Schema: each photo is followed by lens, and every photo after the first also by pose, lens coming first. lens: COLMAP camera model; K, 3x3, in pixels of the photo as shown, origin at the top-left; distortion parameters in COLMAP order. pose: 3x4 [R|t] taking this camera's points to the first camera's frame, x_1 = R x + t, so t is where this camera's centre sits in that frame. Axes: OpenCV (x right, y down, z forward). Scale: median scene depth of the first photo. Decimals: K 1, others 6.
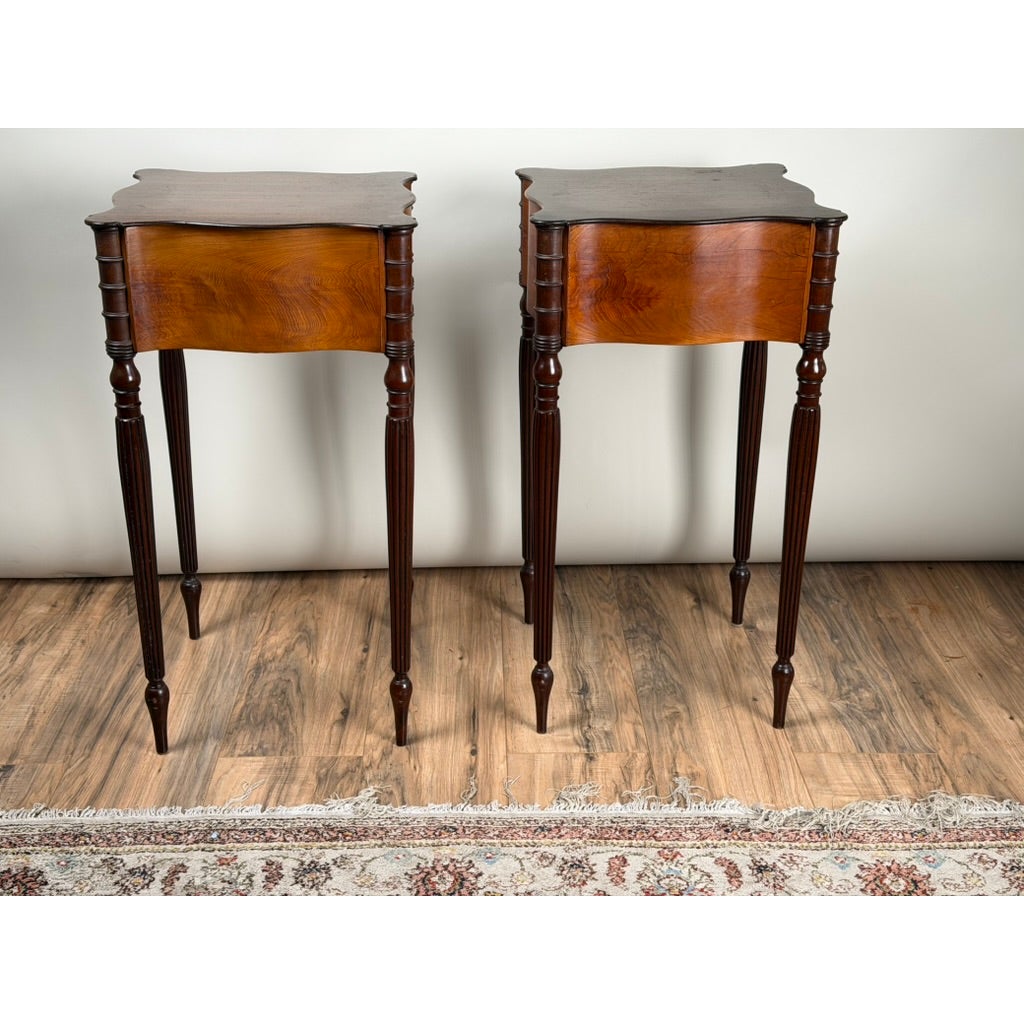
lens RADIAL K [[1418.7, 0, 505.7], [0, 1418.7, 512.8], [0, 0, 1]] dist [0.171457, -0.258408]
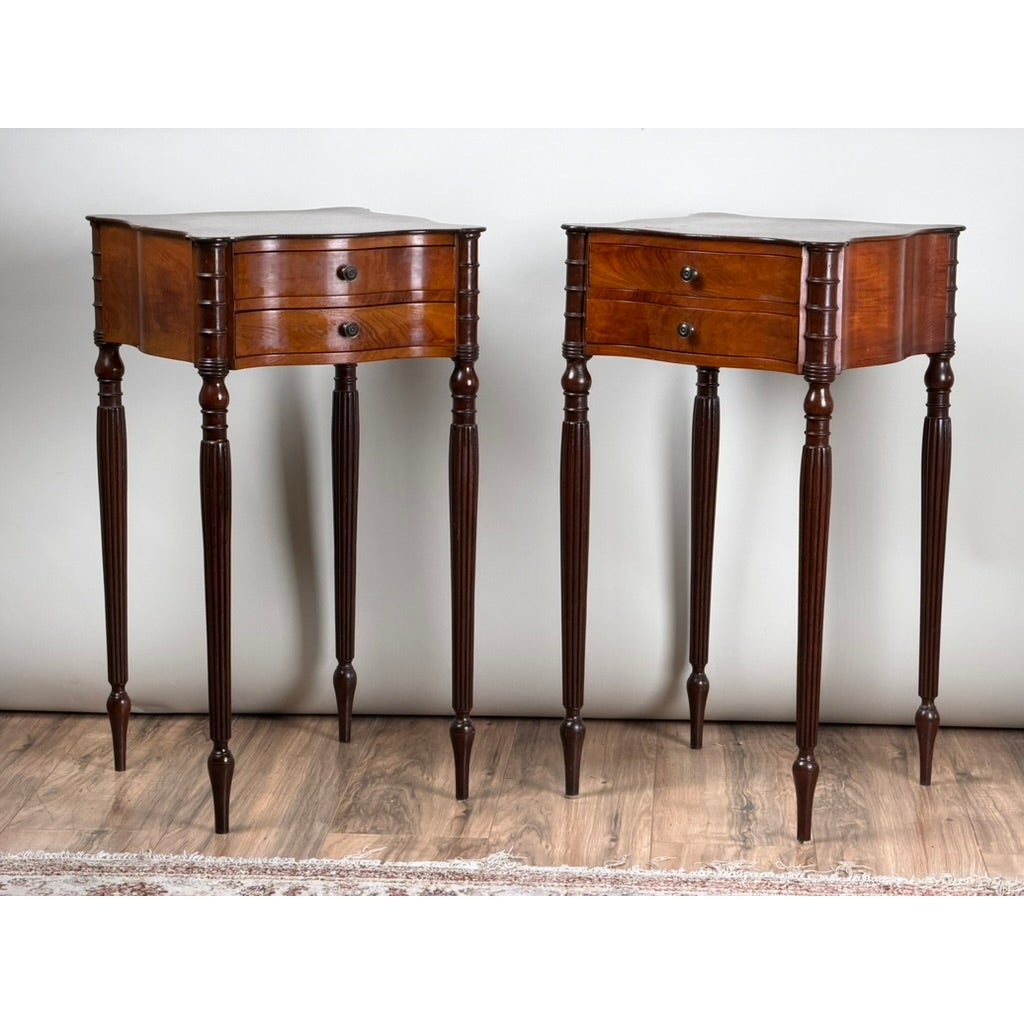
lens RADIAL K [[3050.5, 0, 512.0], [0, 3050.5, 512.0], [0, 0, 1]] dist [0.159948, 1.096621]
pose [[0.996758, 0.021913, -0.077415, 0.054863], [-0.038361, 0.975222, -0.217878, 0.373431], [0.070722, 0.220142, 0.972901, -0.860072]]
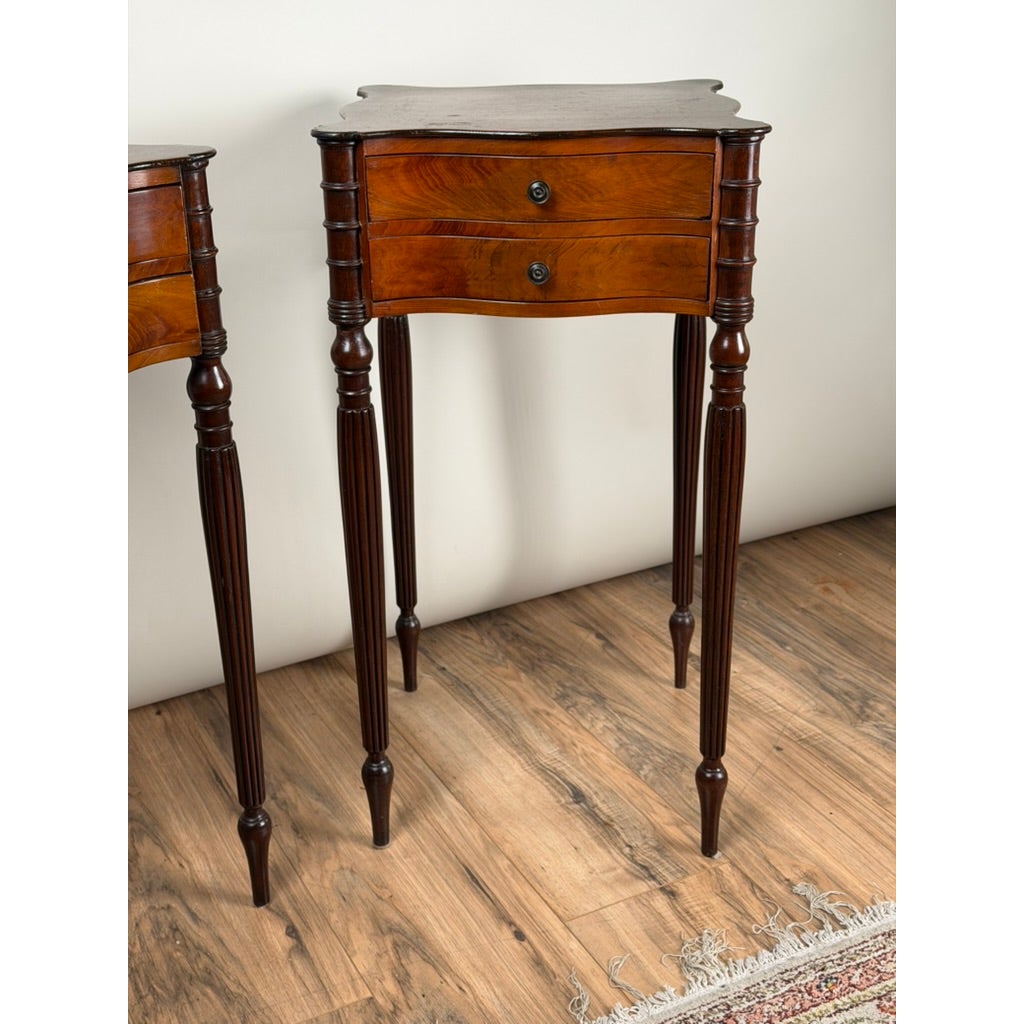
lens RADIAL K [[1419.9, 0, 508.6], [0, 1419.9, 505.4], [0, 0, 1]] dist [0.182804, -0.325467]
pose [[0.894180, -0.190683, 0.405070, -0.261273], [0.190135, 0.980859, 0.042013, -0.063765], [-0.405328, 0.039451, 0.913320, 0.350447]]
